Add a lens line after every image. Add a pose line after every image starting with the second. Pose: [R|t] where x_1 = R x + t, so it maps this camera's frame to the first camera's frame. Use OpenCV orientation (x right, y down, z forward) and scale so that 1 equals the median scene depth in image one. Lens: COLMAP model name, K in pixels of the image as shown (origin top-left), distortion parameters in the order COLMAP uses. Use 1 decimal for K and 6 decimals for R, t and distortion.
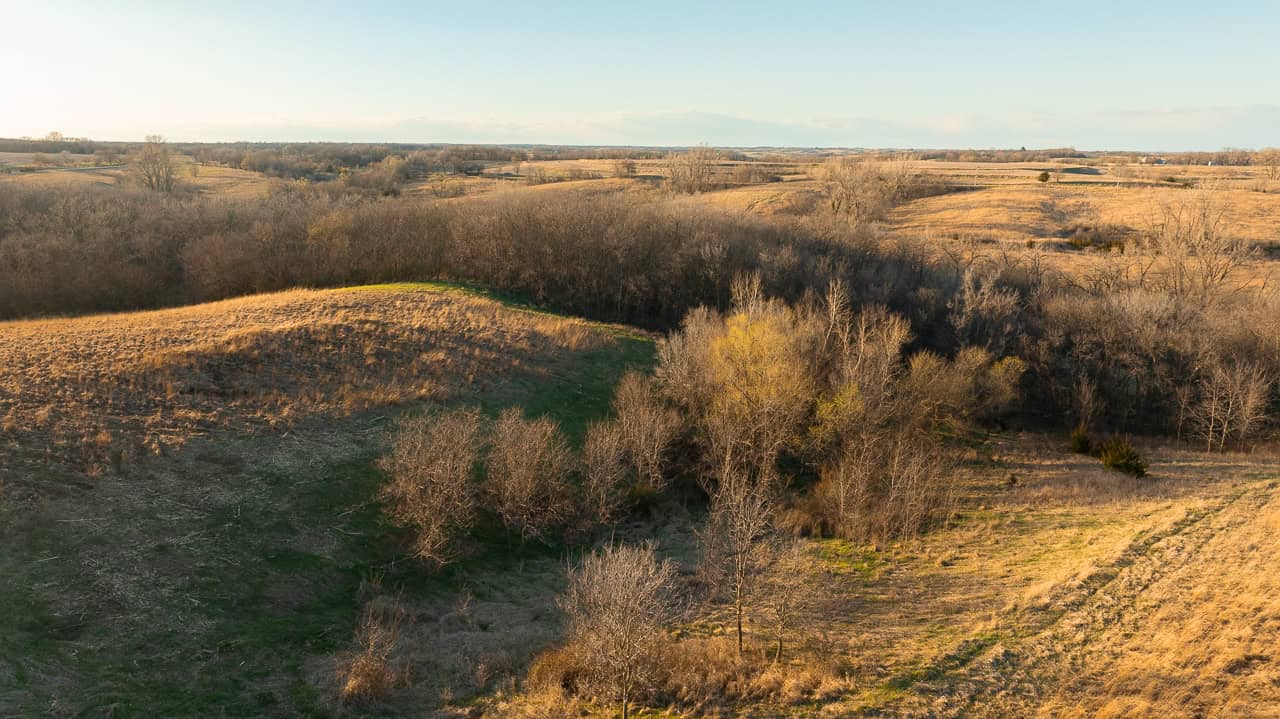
lens RADIAL K [[915.8, 0, 644.1], [0, 915.8, 357.6], [0, 0, 1]] dist [-0.025567, 0.031922]
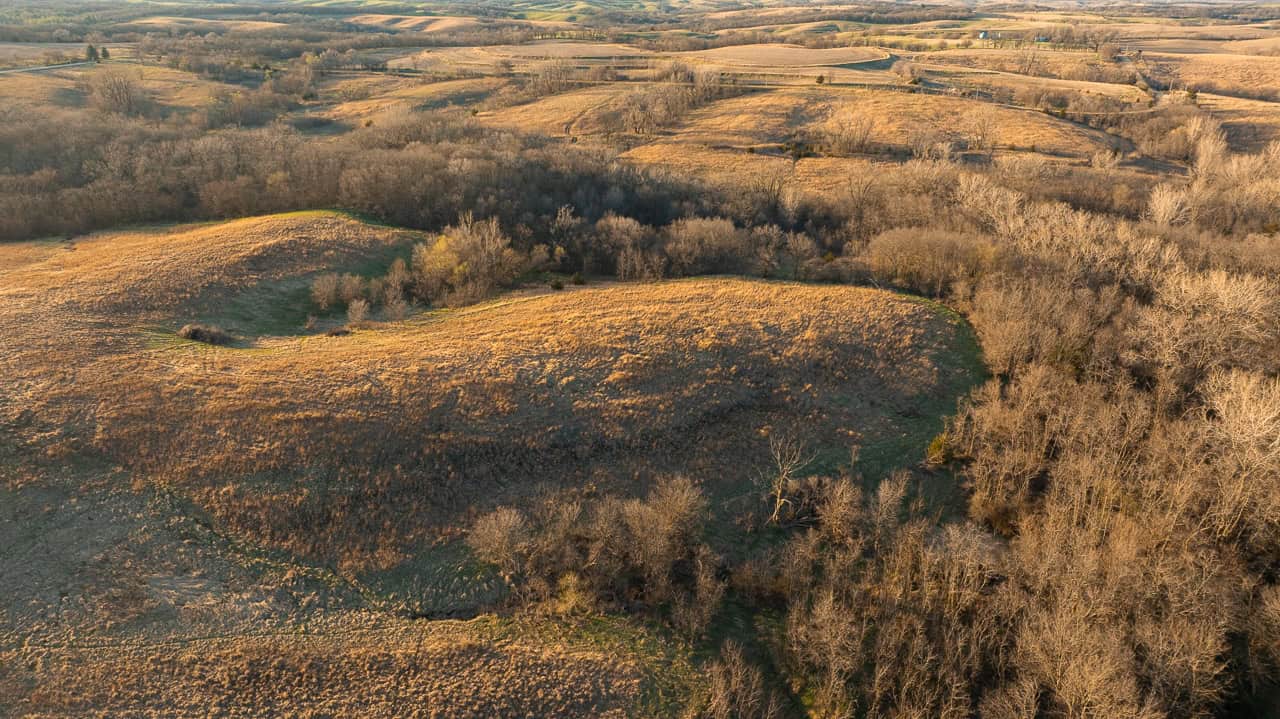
lens RADIAL K [[915.8, 0, 643.0], [0, 915.8, 363.8], [0, 0, 1]] dist [-0.025567, 0.031922]
pose [[0.997875, -0.026388, 0.059577, 0.387914], [0.016062, 0.985727, 0.167582, -0.085282], [-0.063149, -0.166269, 0.984056, -1.301474]]
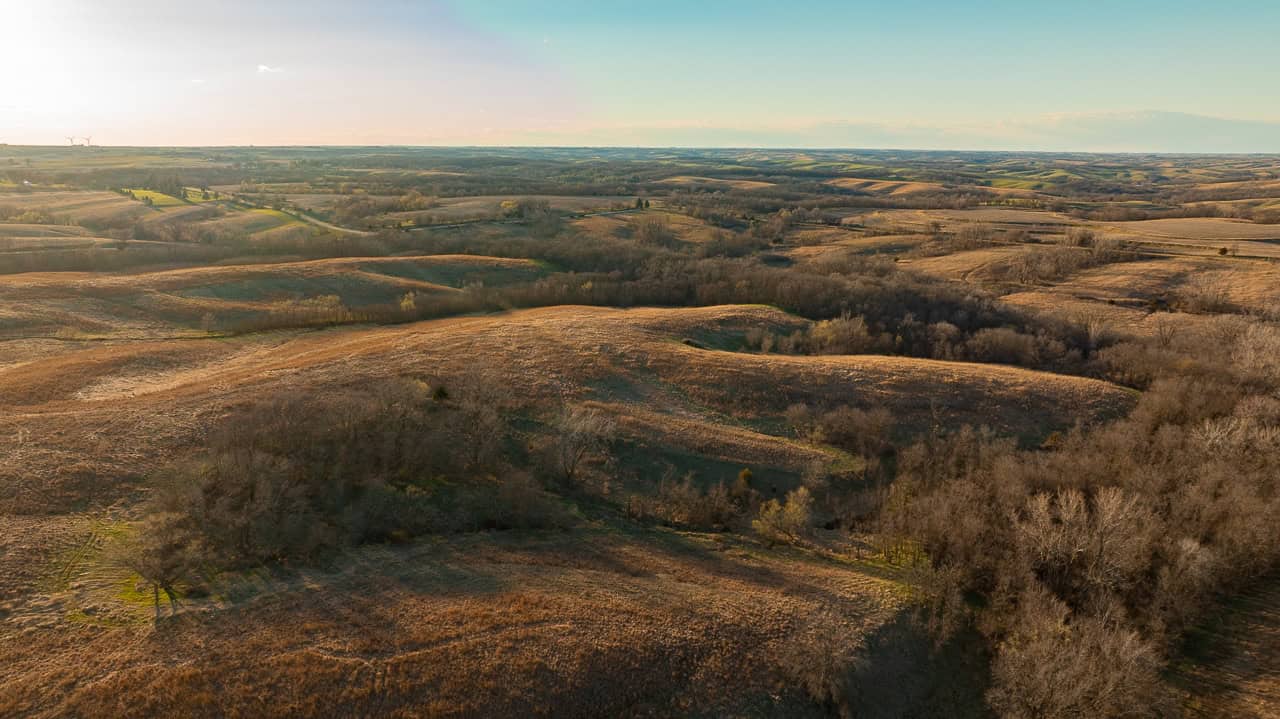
lens RADIAL K [[915.8, 0, 643.2], [0, 915.8, 362.6], [0, 0, 1]] dist [-0.025567, 0.031922]
pose [[0.907630, 0.099915, -0.407707, 0.846643], [-0.098155, 0.994850, 0.025291, 0.102218], [0.408134, 0.017064, 0.912762, -2.581070]]
